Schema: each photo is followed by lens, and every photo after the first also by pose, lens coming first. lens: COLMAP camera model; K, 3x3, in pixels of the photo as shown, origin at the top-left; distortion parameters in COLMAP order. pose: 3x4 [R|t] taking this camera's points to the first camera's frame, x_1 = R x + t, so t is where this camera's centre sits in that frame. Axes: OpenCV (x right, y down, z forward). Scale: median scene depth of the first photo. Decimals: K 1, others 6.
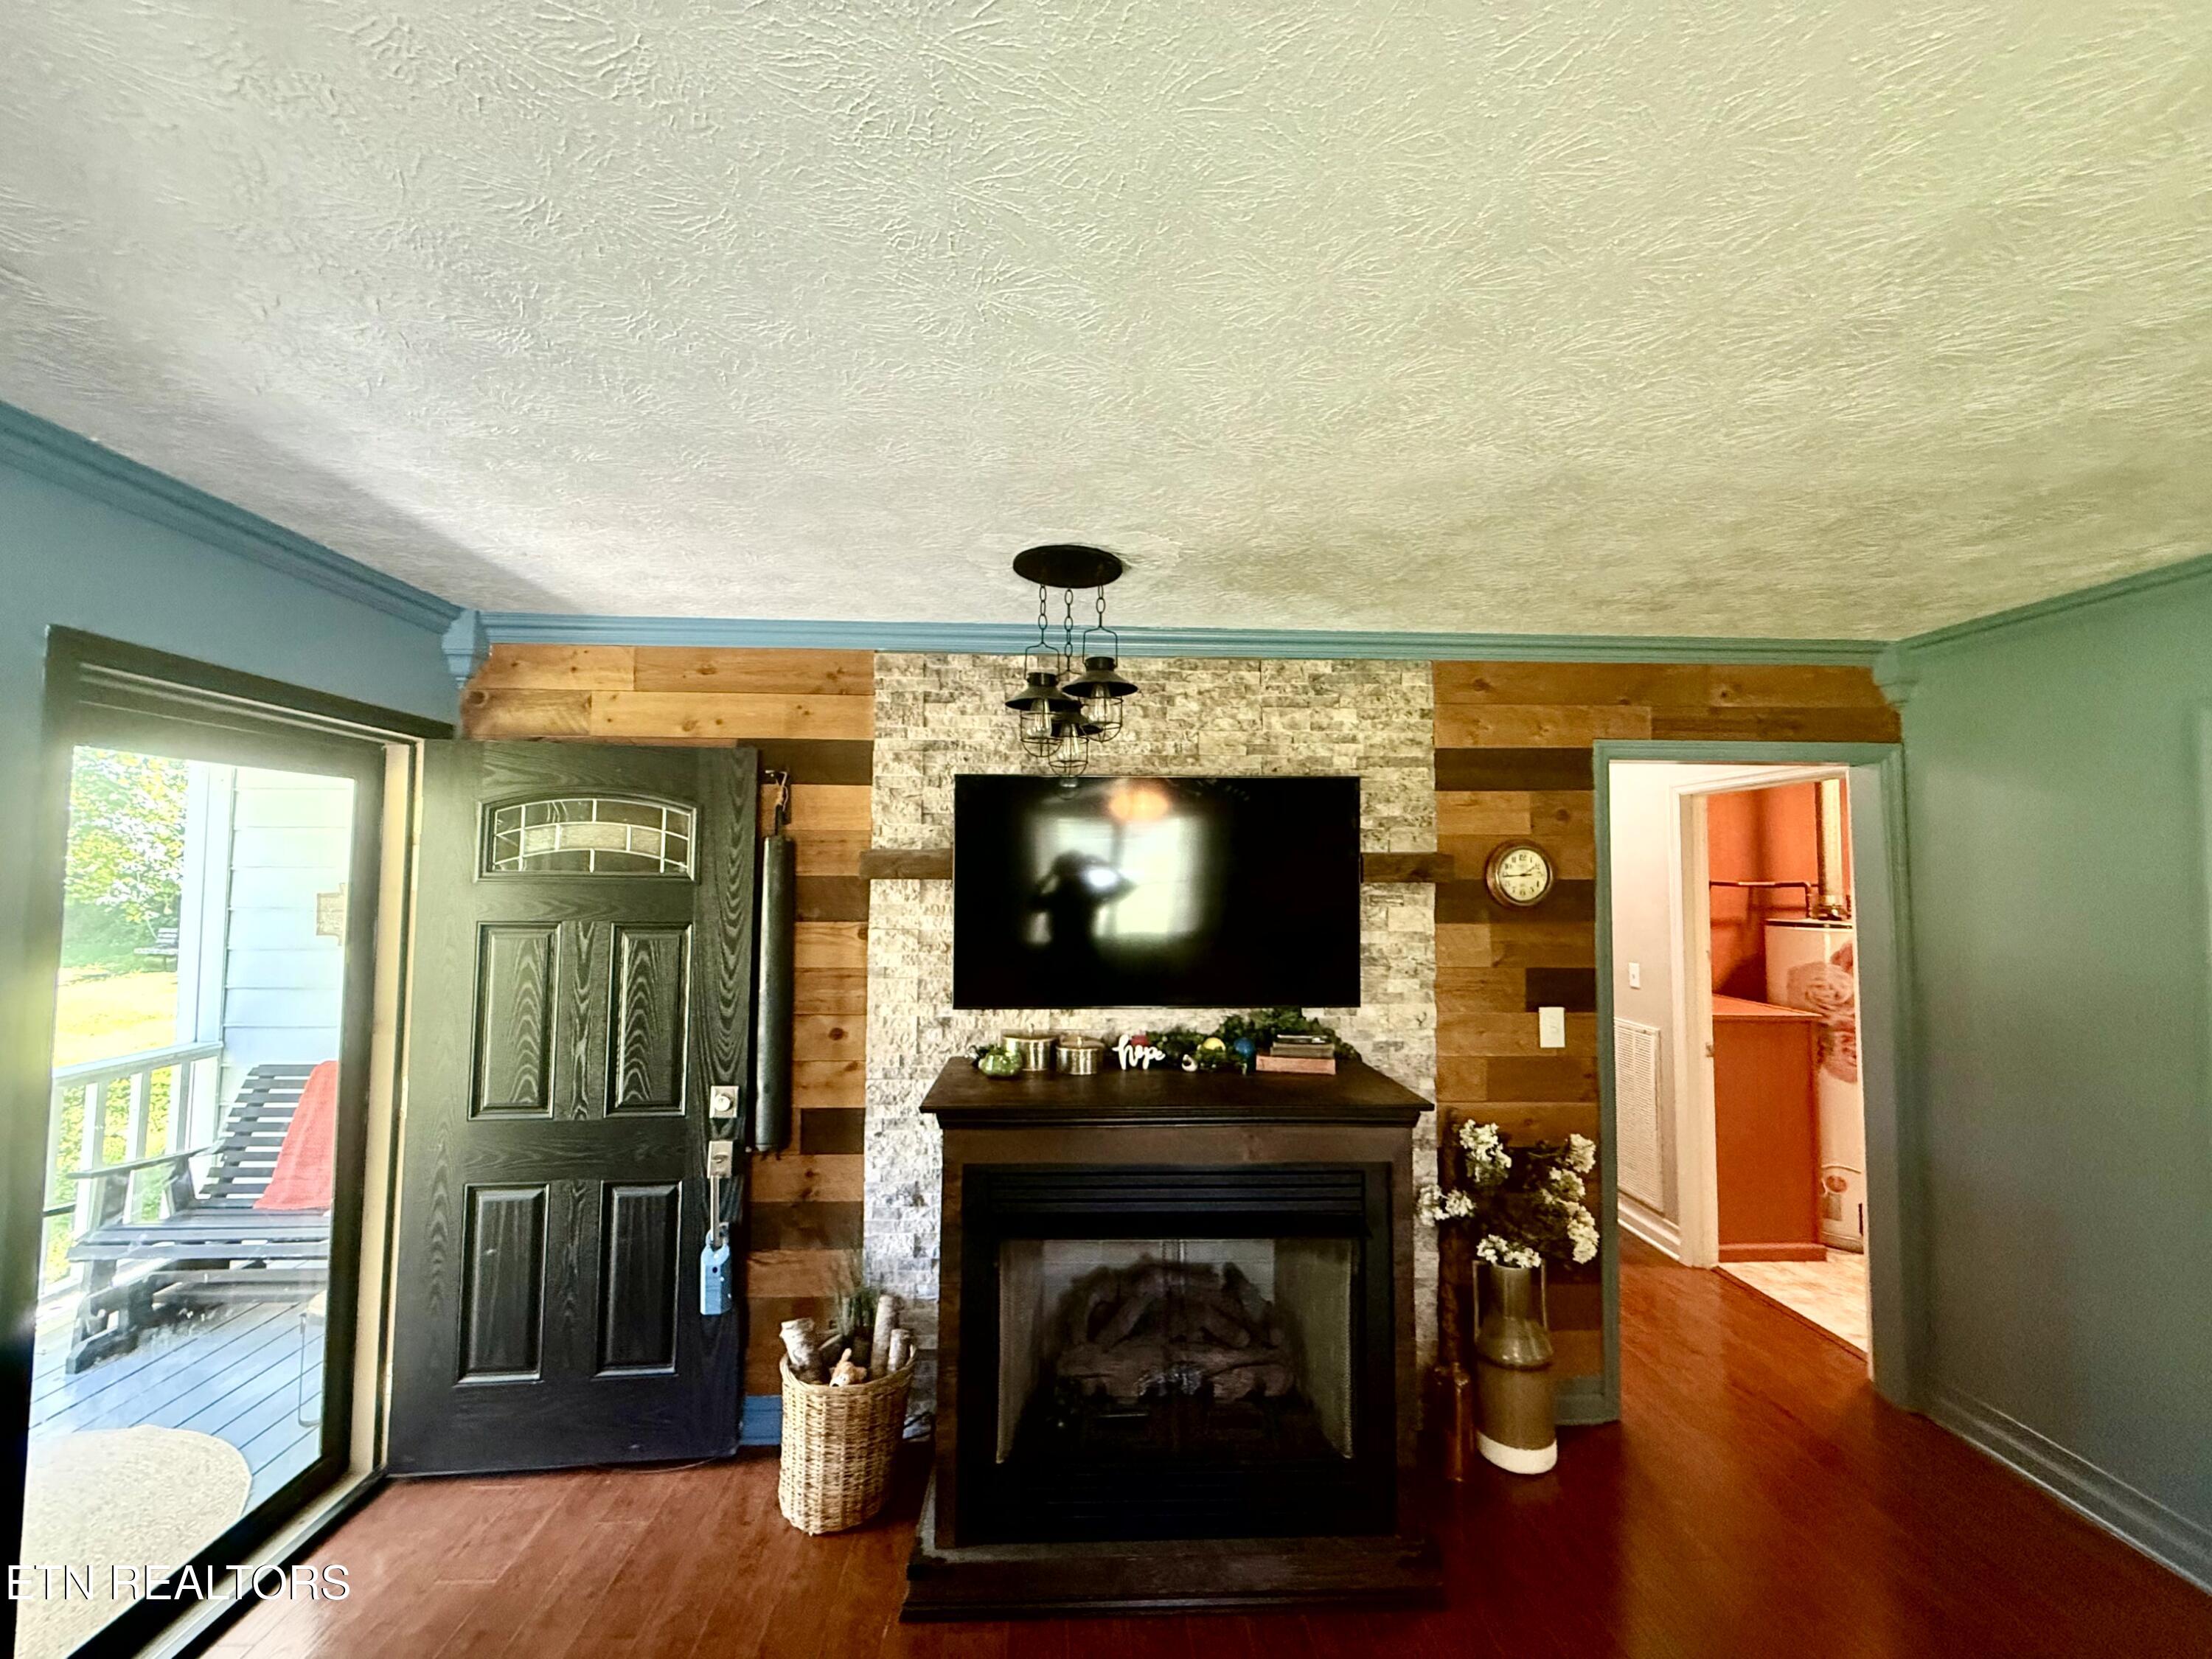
lens RADIAL K [[884.0, 0, 1103.4], [0, 884.0, 836.1], [0, 0, 1]] dist [-0.002451, 0.000640]
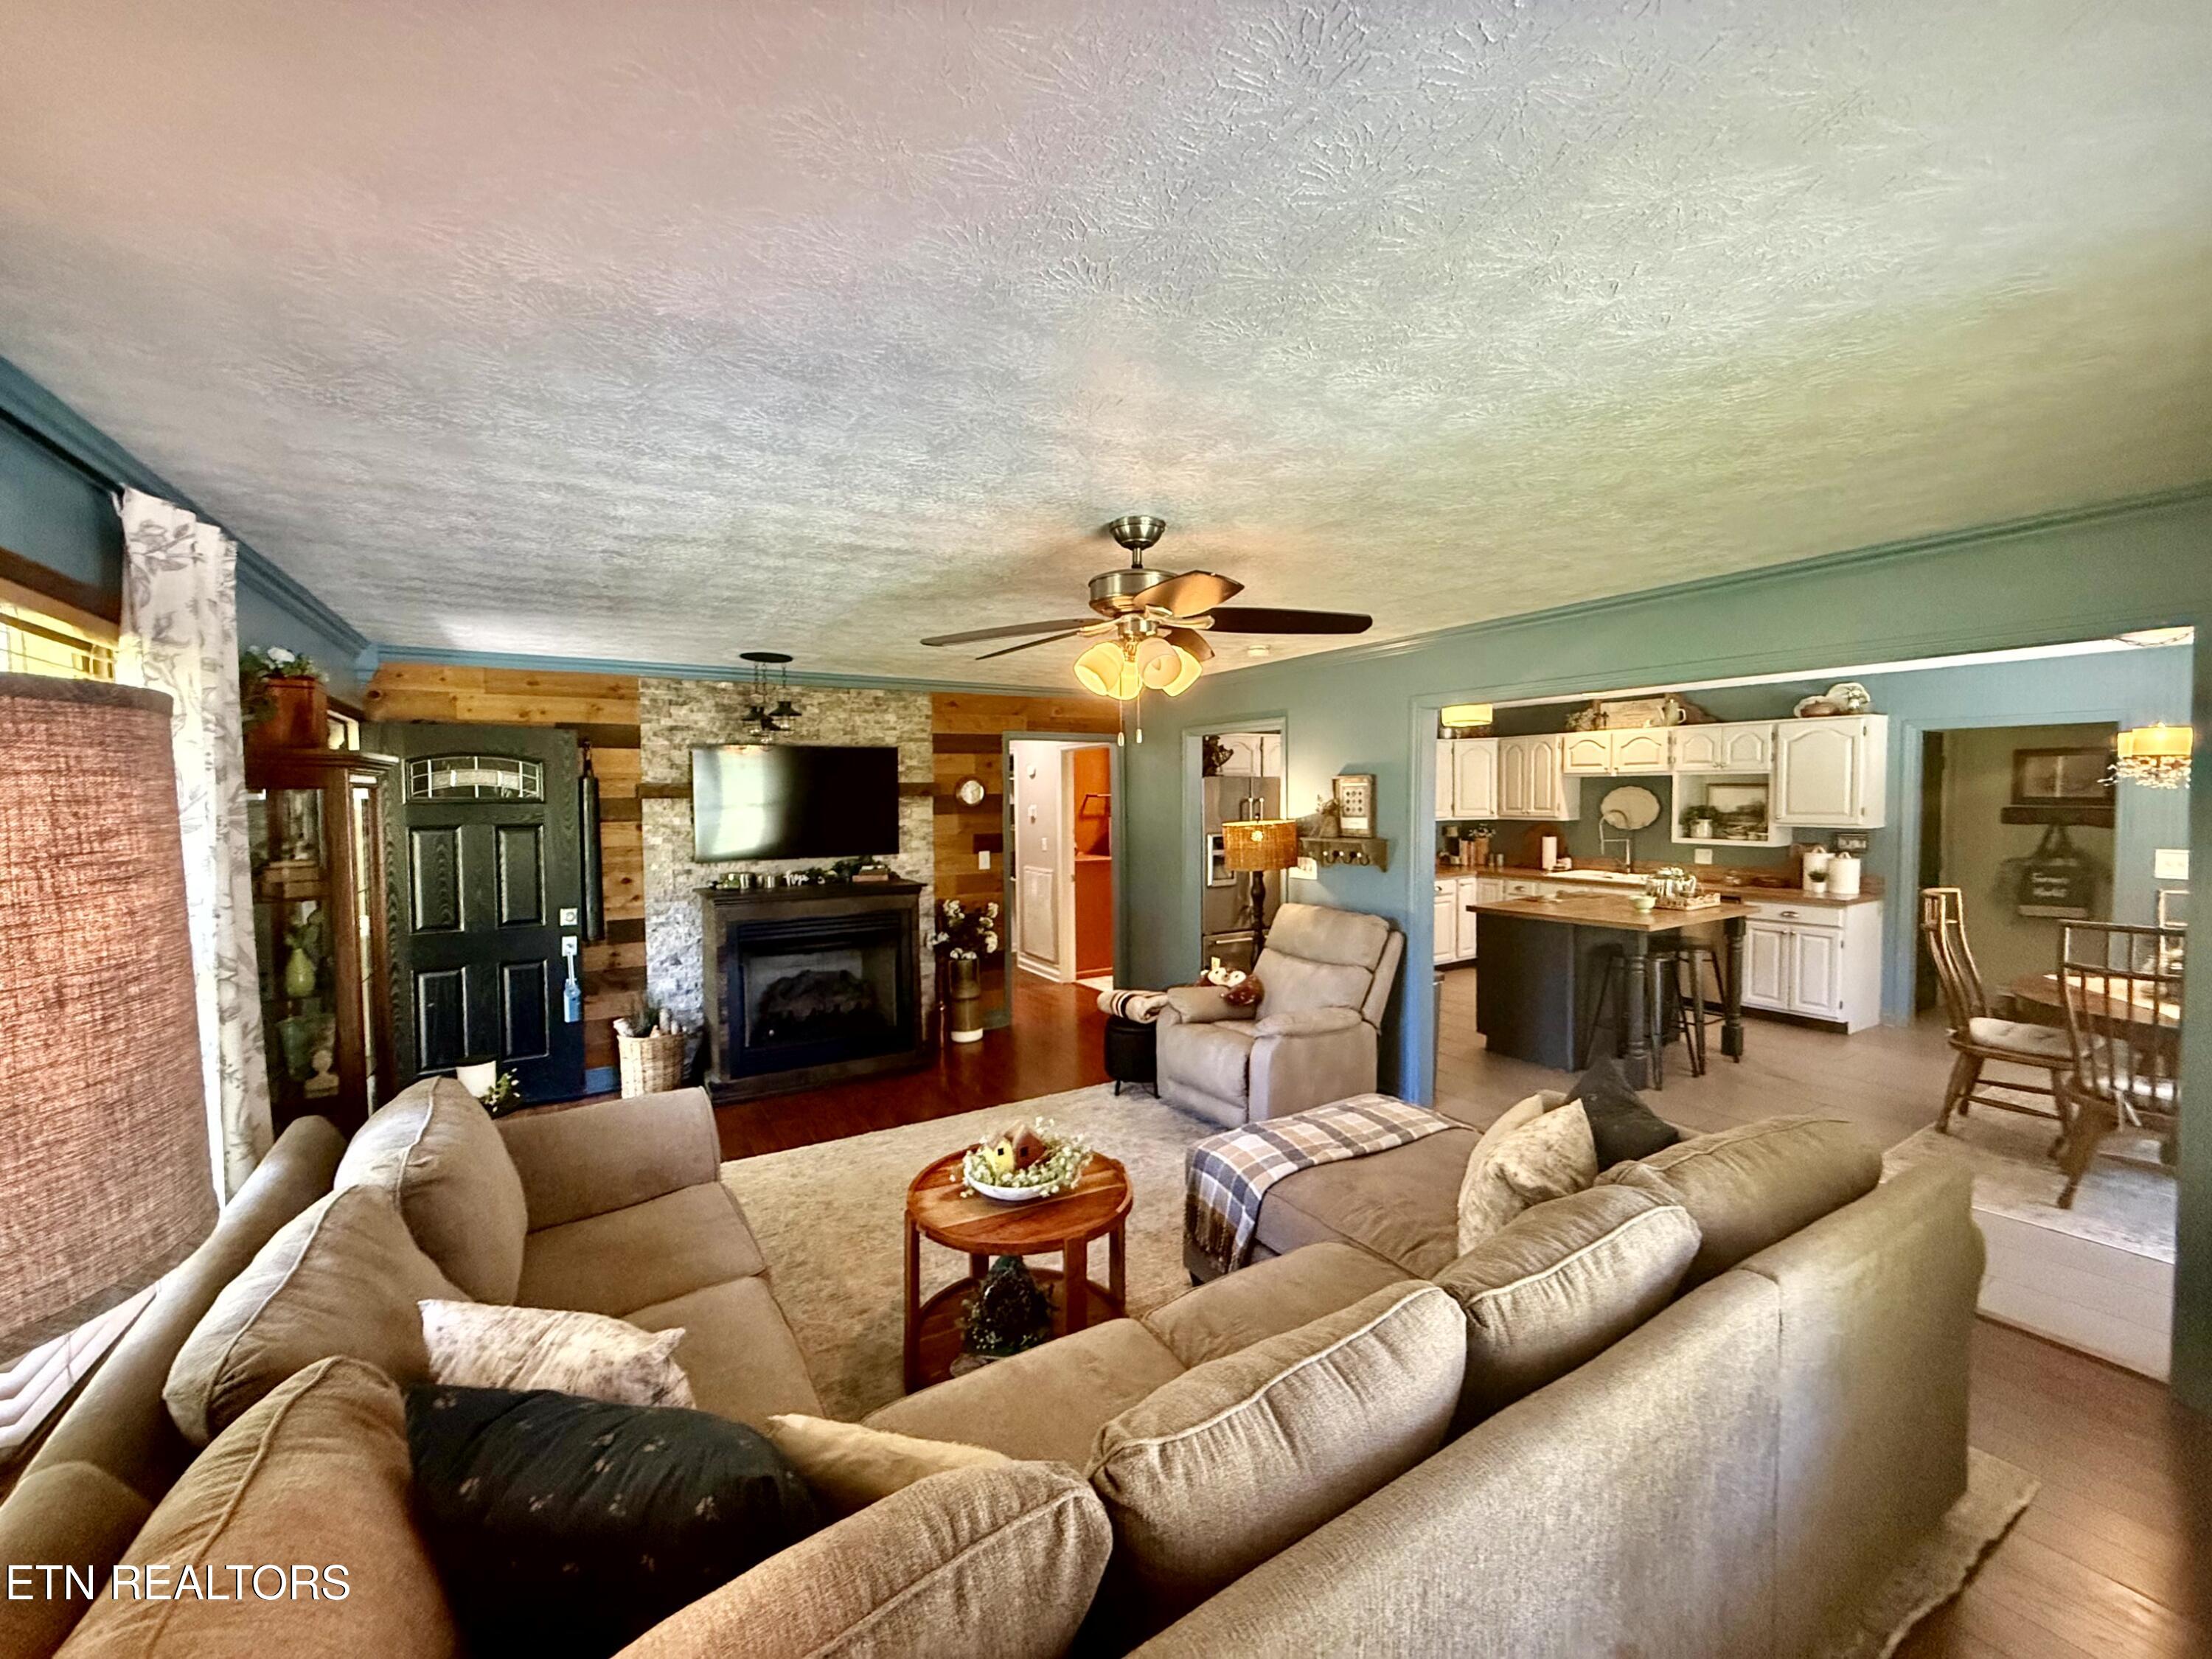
lens RADIAL K [[884.0, 0, 1100.1], [0, 884.0, 836.1], [0, 0, 1]] dist [-0.002451, 0.000640]
pose [[0.882486, -0.036382, 0.468930, -0.289237], [-0.005730, 0.996098, 0.088065, -0.044368], [-0.470304, -0.080403, 0.878834, -1.131668]]
